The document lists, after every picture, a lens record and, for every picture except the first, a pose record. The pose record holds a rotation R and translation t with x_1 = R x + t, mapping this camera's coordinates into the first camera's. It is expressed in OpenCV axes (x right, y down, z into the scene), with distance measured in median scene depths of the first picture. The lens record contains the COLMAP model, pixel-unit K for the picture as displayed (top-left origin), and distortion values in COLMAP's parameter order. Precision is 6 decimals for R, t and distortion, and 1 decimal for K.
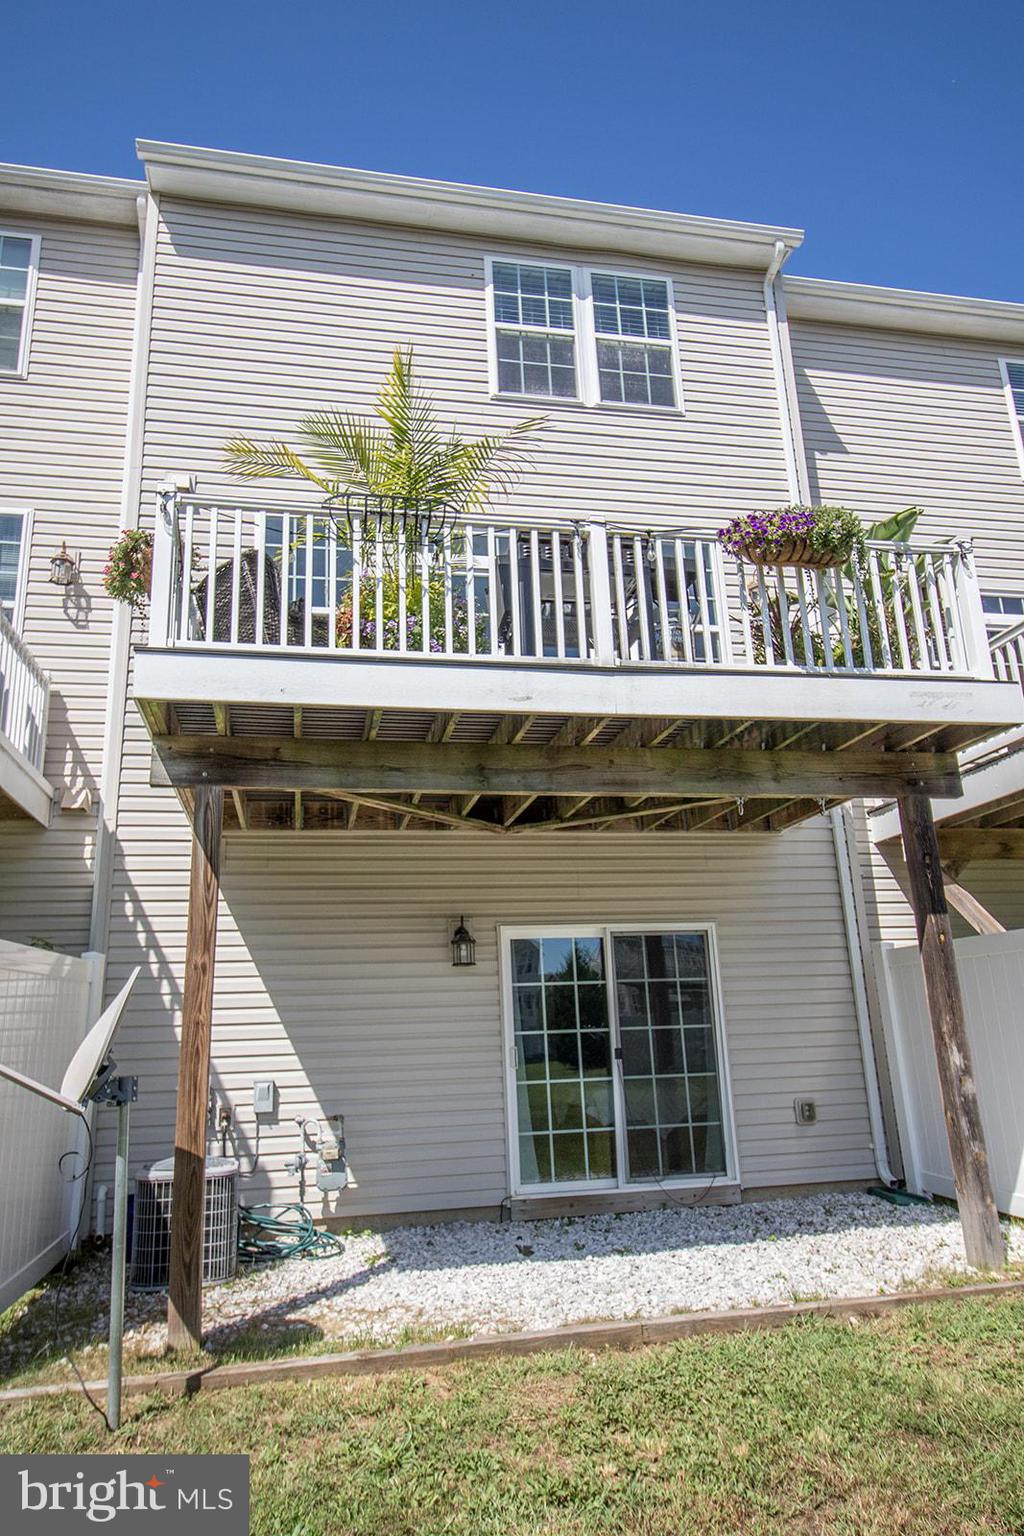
lens RADIAL K [[1012.2, 0, 502.1], [0, 1012.2, 759.0], [0, 0, 1]] dist [0.005670, -0.002527]
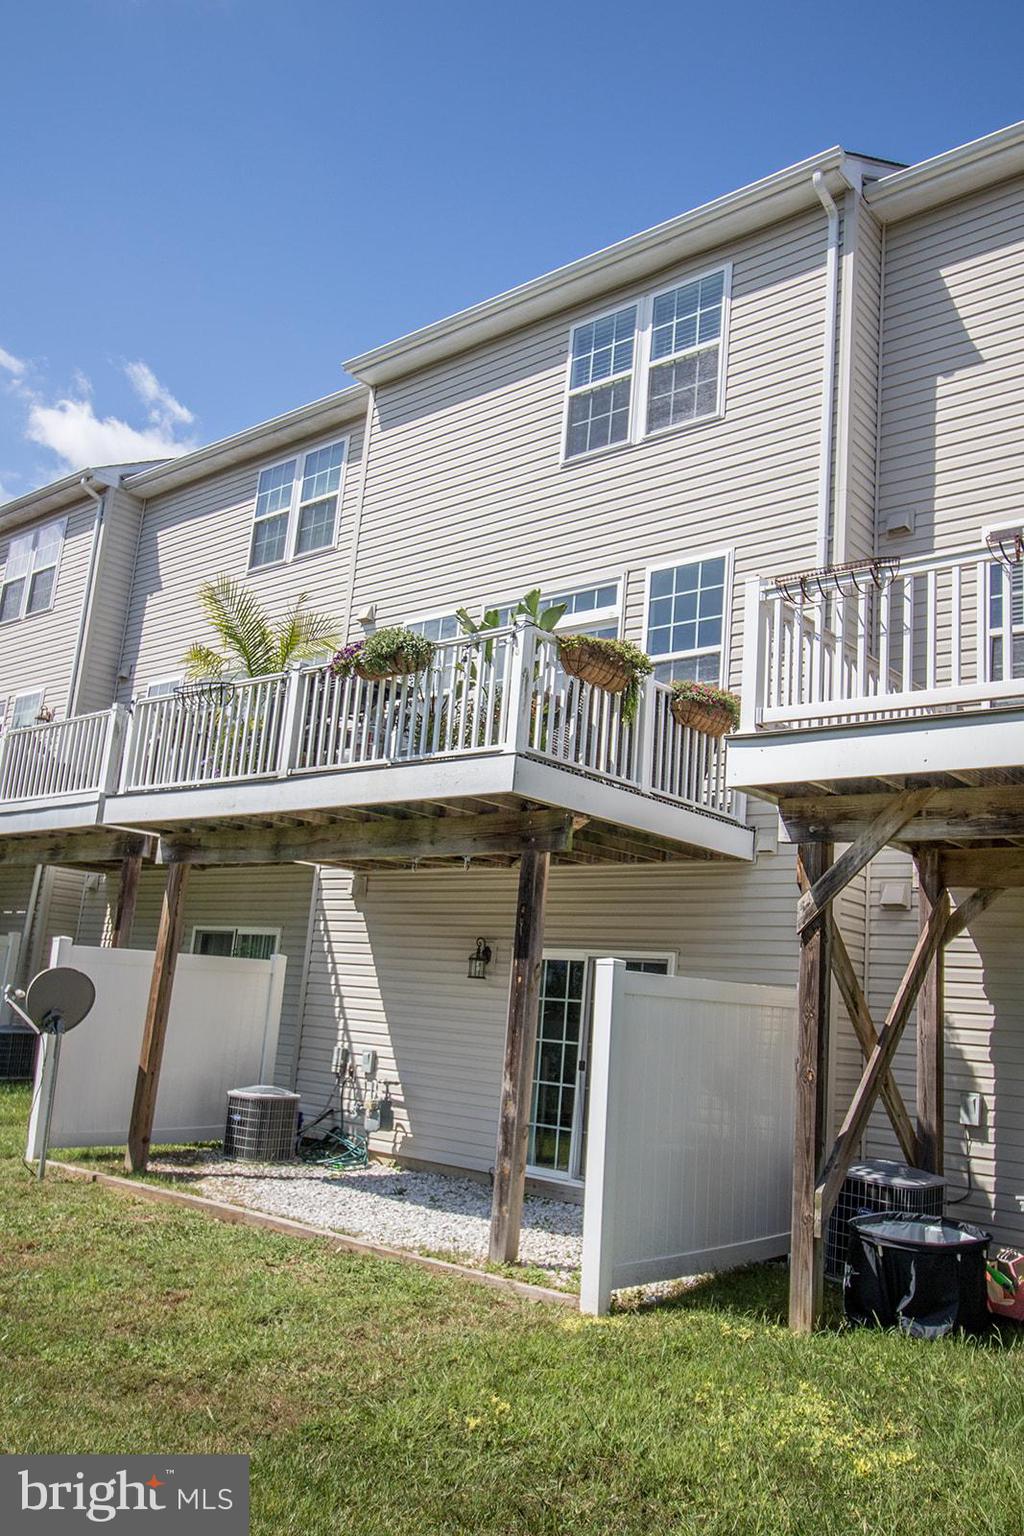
lens RADIAL K [[1217.3, 0, 478.7], [0, 1217.3, 748.2], [0, 0, 1]] dist [0.012272, -0.006973]
pose [[0.591512, -0.087463, -0.801539, 1.141180], [0.119147, 0.992667, -0.020392, -0.043032], [0.797445, -0.083439, 0.597595, 0.131899]]
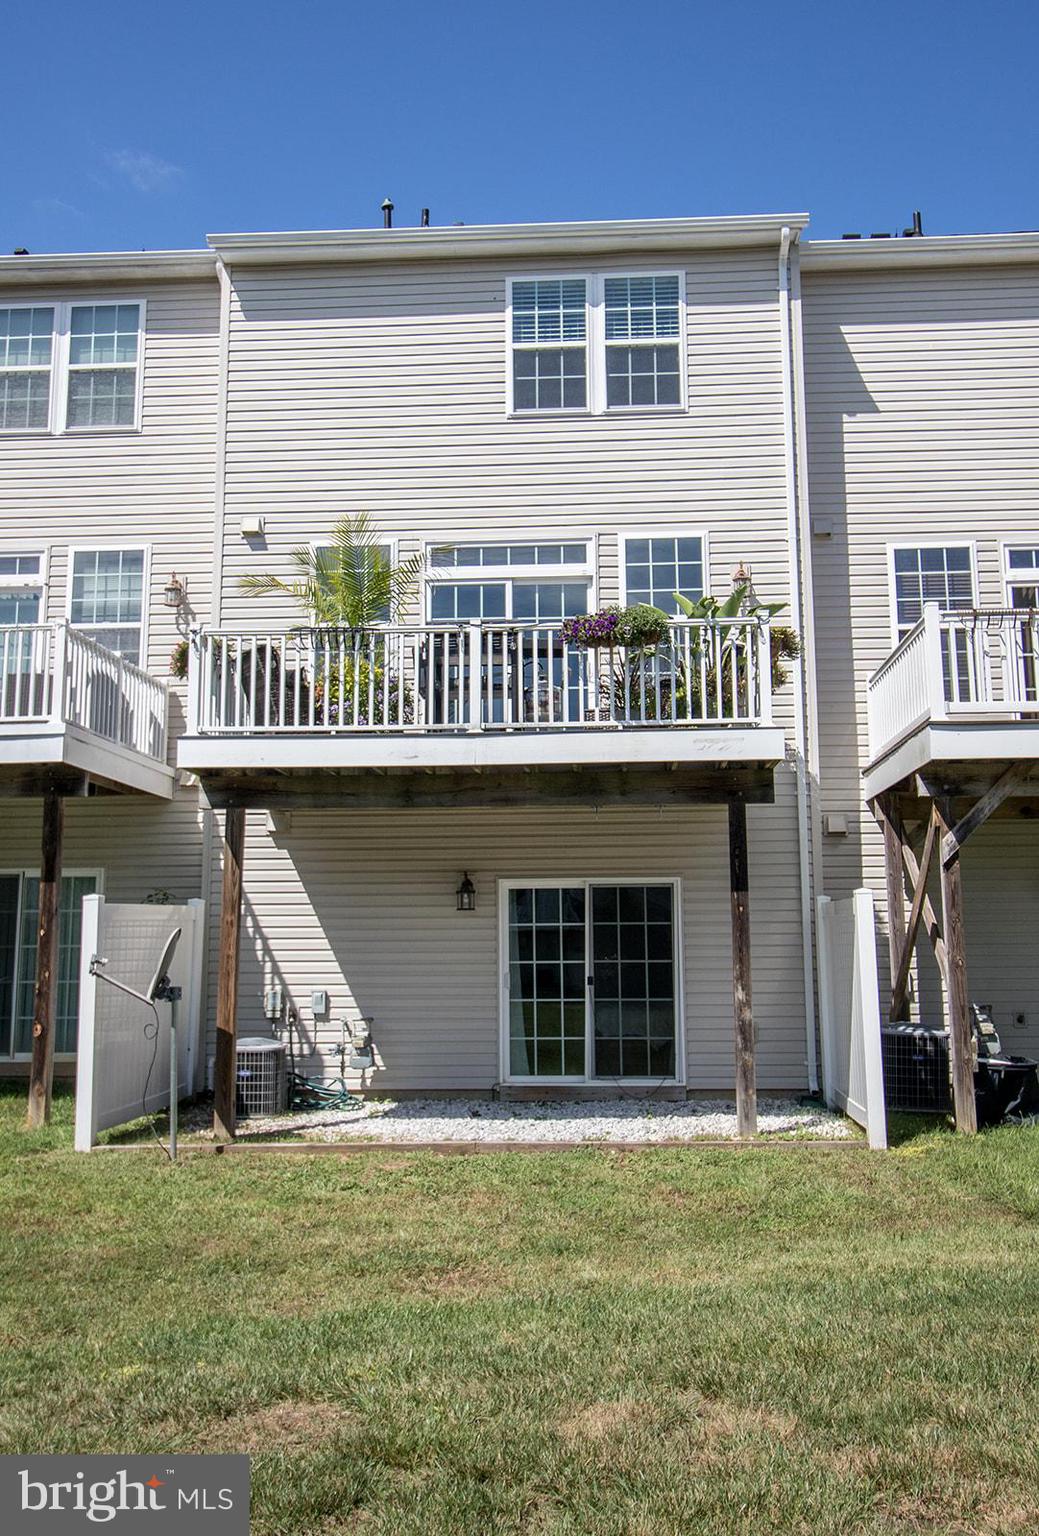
lens RADIAL K [[1440.6, 0, 514.3], [0, 1440.6, 697.5], [0, 0, 1]] dist [0.007052, 0.000000]
pose [[0.964791, -0.014668, -0.262608, 0.492721], [0.042094, 0.994185, 0.099117, -0.237758], [0.259627, -0.106682, 0.959798, -0.697426]]
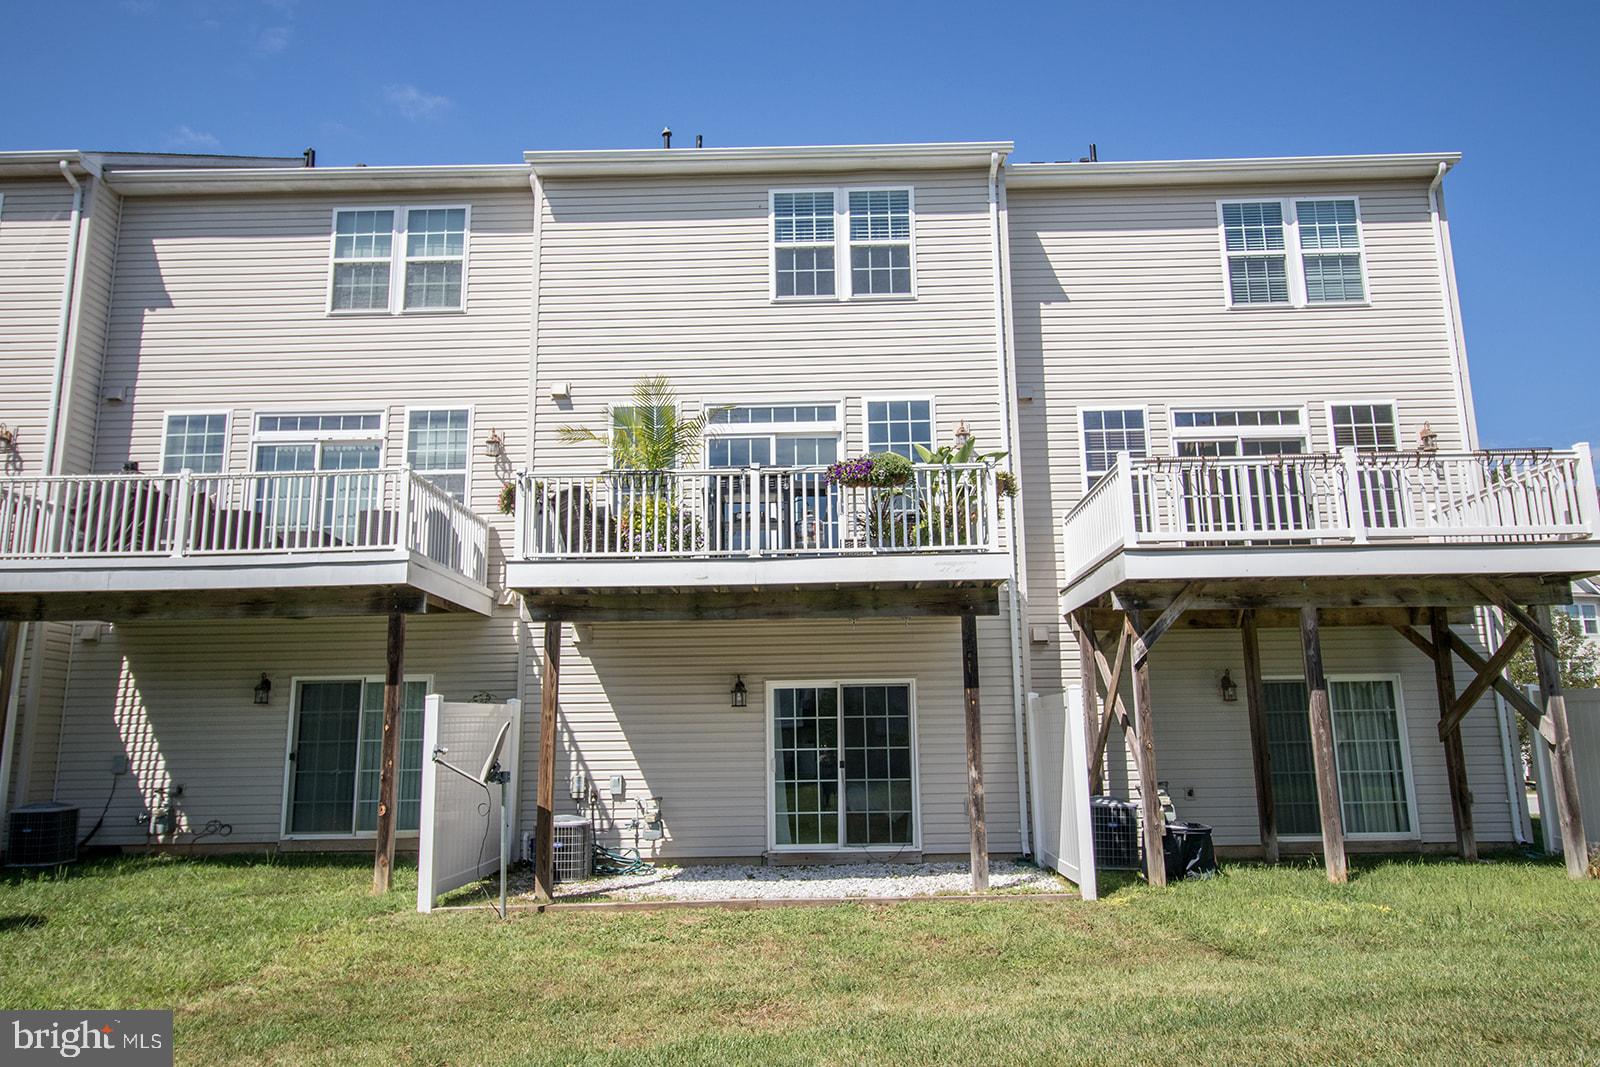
lens RADIAL K [[1168.5, 0, 795.8], [0, 1168.5, 498.8], [0, 0, 1]] dist [0.007412, -0.001394]
pose [[0.975871, -0.023200, -0.217112, 0.432358], [0.038485, 0.997048, 0.066440, -0.224939], [0.214930, -0.073192, 0.973883, -0.691163]]
